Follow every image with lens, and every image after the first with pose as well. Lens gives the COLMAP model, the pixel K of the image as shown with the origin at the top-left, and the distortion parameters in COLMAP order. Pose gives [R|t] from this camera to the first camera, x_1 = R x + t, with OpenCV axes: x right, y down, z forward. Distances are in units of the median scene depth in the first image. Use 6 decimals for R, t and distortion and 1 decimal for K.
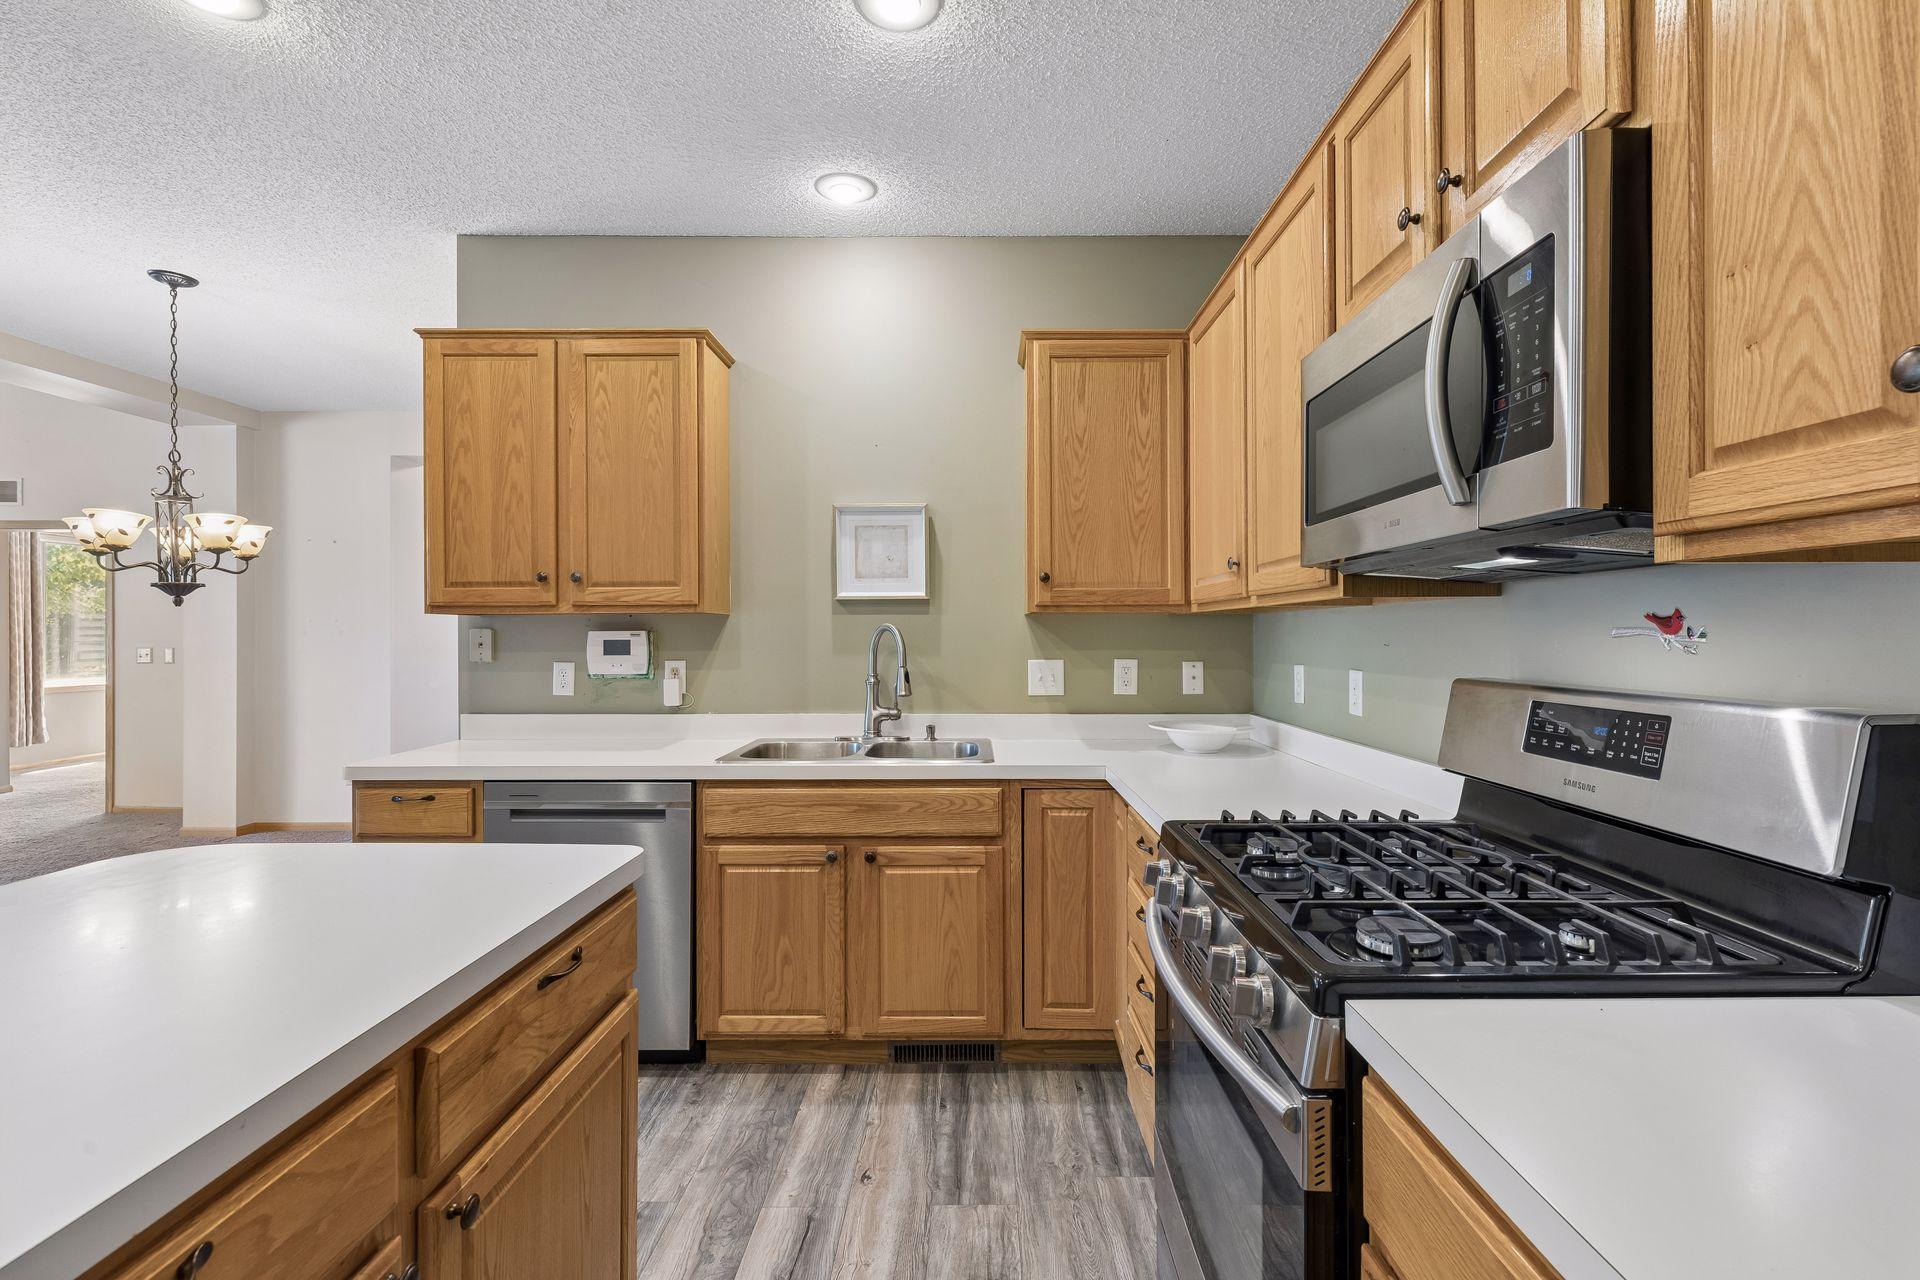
lens RADIAL K [[867.3, 0, 984.7], [0, 867.3, 633.4], [0, 0, 1]] dist [0.000141, -0.000170]
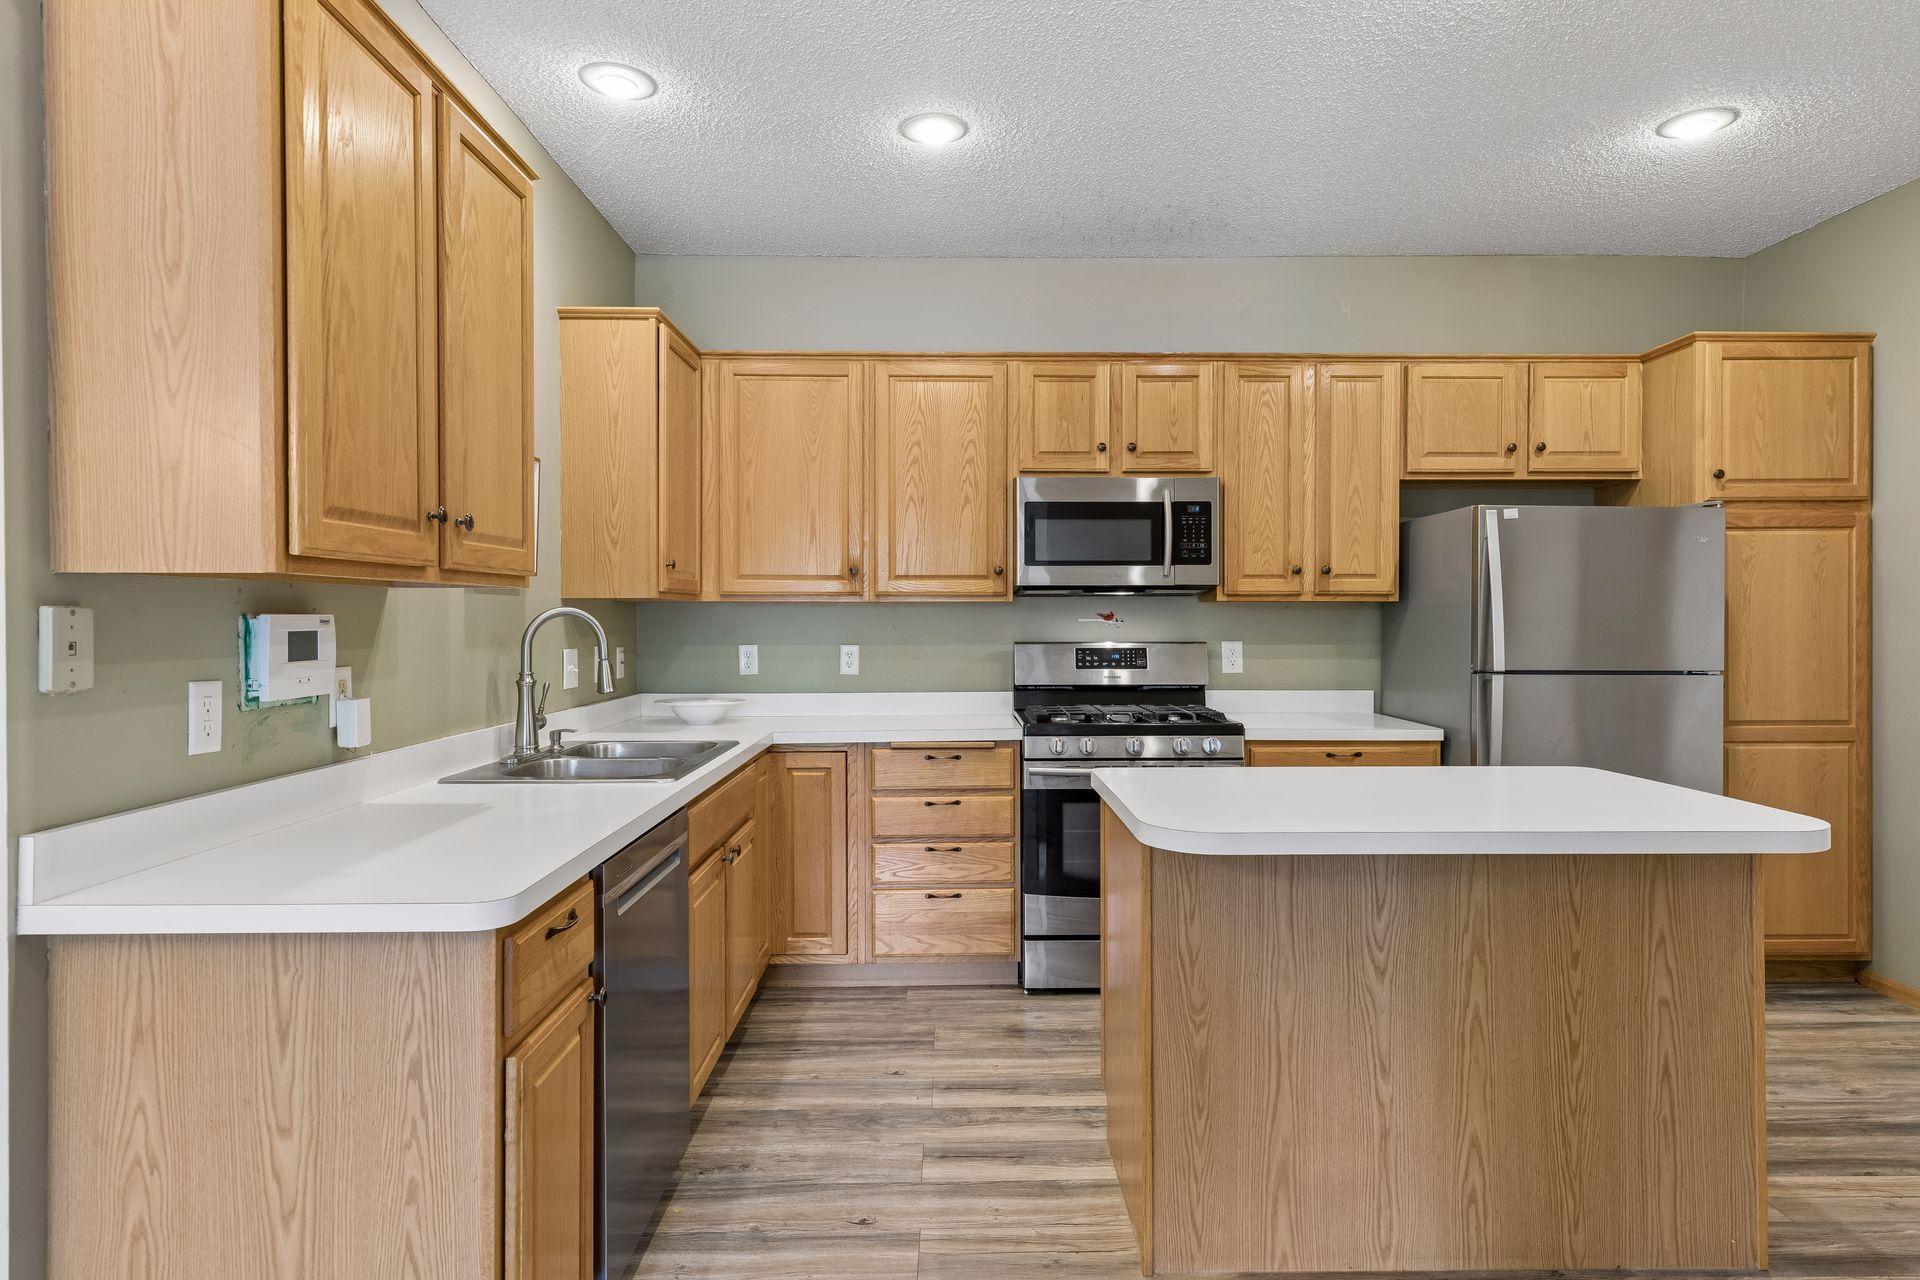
lens RADIAL K [[1072.2, 0, 970.3], [0, 1072.2, 634.7], [0, 0, 1]] dist [0.001331, -0.000004]
pose [[-0.010926, -0.012436, 0.999863, -1.434883], [0.000444, 0.999922, 0.012442, 0.002107], [-0.999940, 0.000580, -0.010920, 0.812307]]
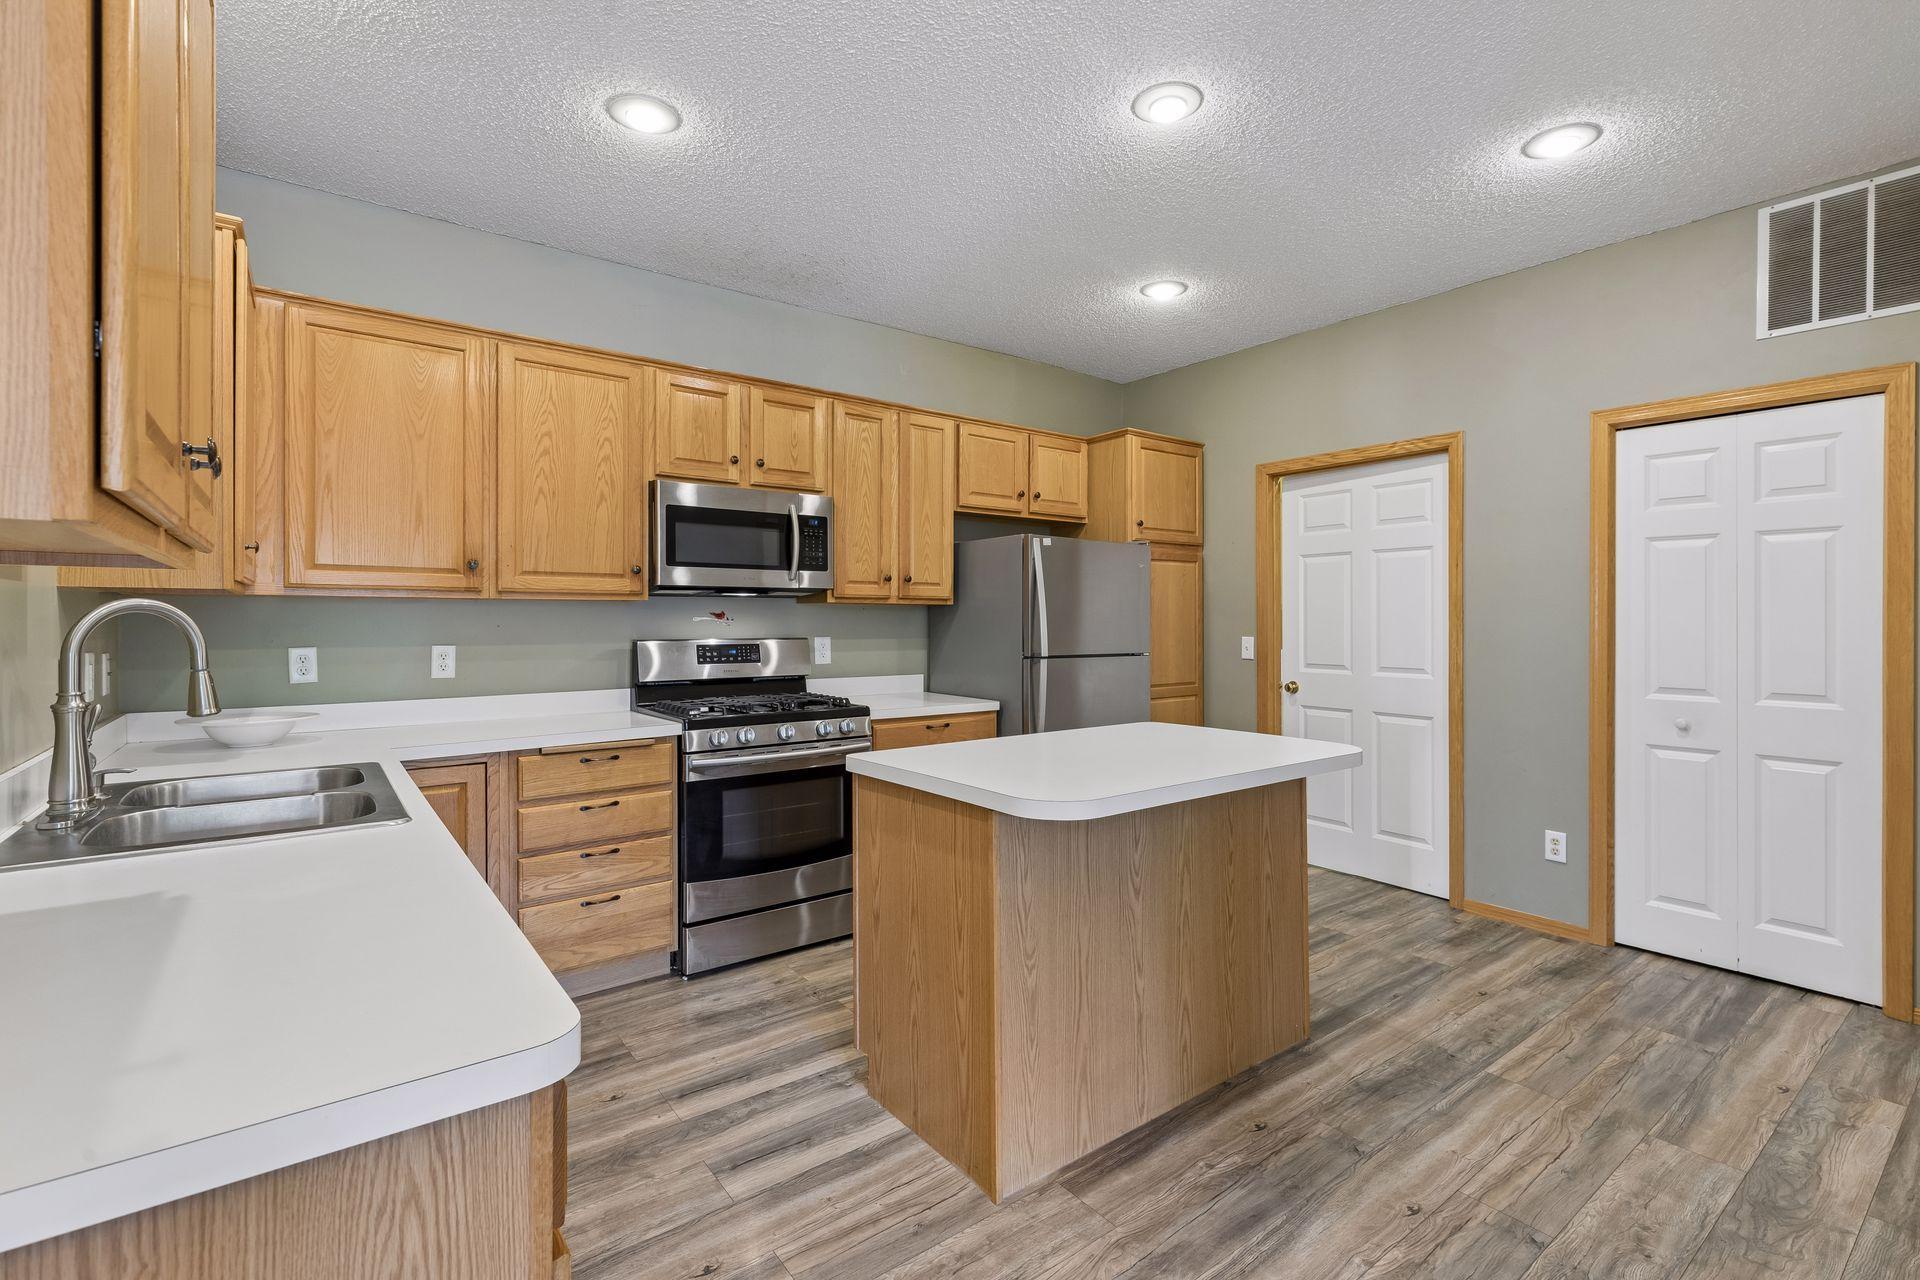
lens RADIAL K [[864.1, 0, 978.8], [0, 864.1, 625.0], [0, 0, 1]] dist [0.001046, -0.000010]
pose [[-0.609154, -0.004062, 0.793042, -1.173198], [-0.000157, 0.999987, 0.005002, 0.003464], [-0.793052, 0.002923, -0.609147, 1.163497]]
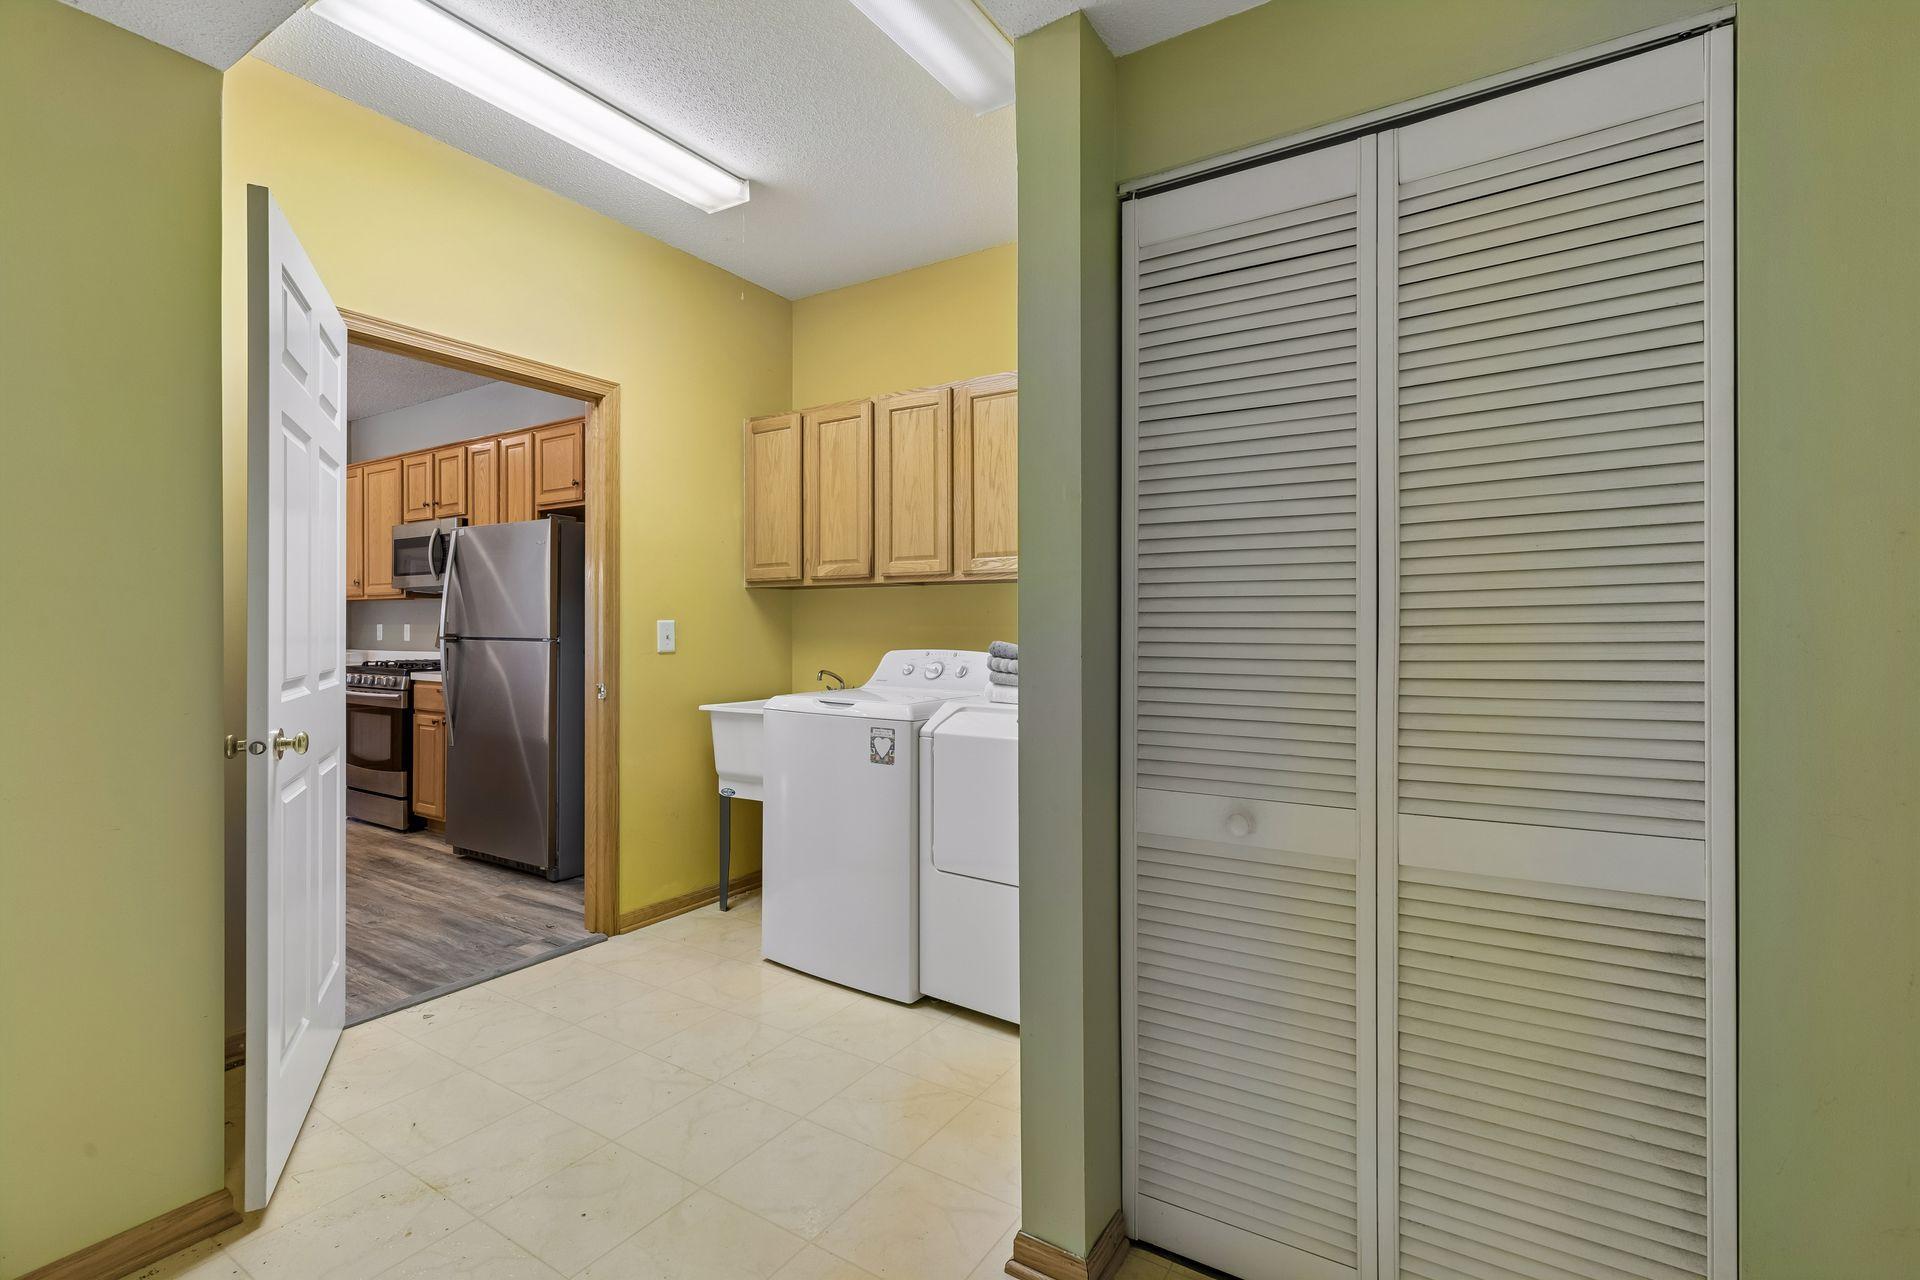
lens RADIAL K [[864.1, 0, 978.8], [0, 864.1, 625.0], [0, 0, 1]] dist [0.001046, -0.000010]
pose [[0.537550, 0.004791, 0.843218, -0.875107], [-0.001235, 0.999987, -0.004894, 0.056009], [-0.843231, 0.001590, 0.537549, -1.926870]]
